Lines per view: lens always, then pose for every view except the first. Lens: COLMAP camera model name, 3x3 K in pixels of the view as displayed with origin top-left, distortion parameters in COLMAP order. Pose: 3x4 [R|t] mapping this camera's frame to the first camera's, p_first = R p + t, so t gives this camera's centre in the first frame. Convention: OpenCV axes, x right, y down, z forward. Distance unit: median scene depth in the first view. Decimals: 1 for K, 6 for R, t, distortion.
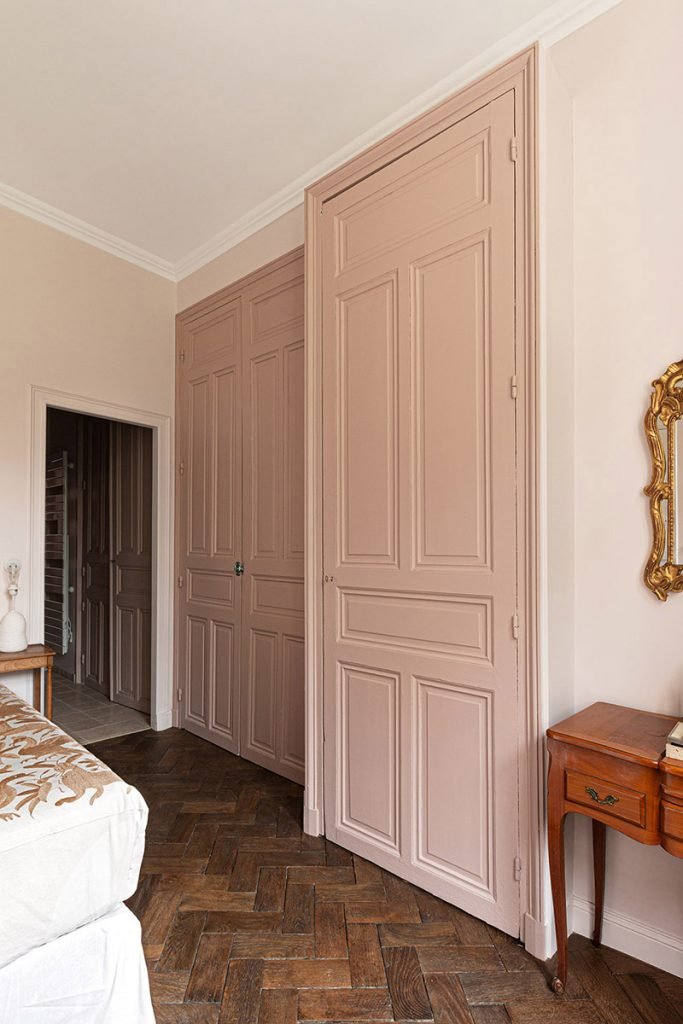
lens RADIAL K [[532.2, 0, 341.5], [0, 532.2, 512.0], [0, 0, 1]] dist [-0.000441, 0.000124]
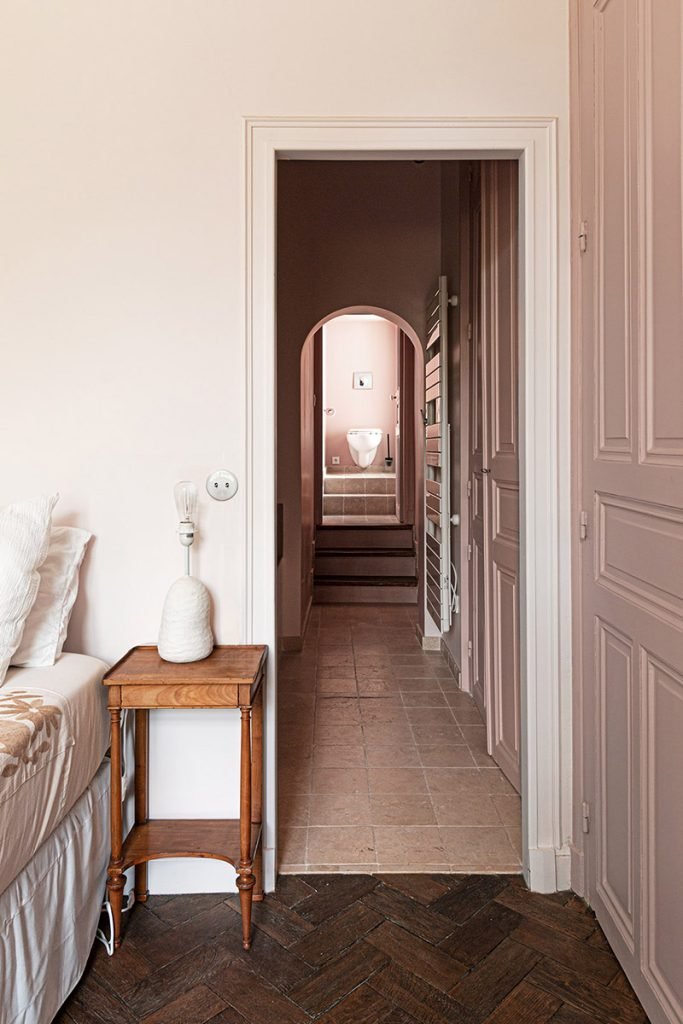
lens RADIAL K [[721.4, 0, 343.1], [0, 721.4, 456.0], [0, 0, 1]] dist [0.000420, -0.000335]
pose [[0.669093, -0.011902, -0.743083, -0.025199], [0.073833, 0.995990, 0.050529, 0.037941], [0.739502, -0.088672, 0.667288, 0.490767]]
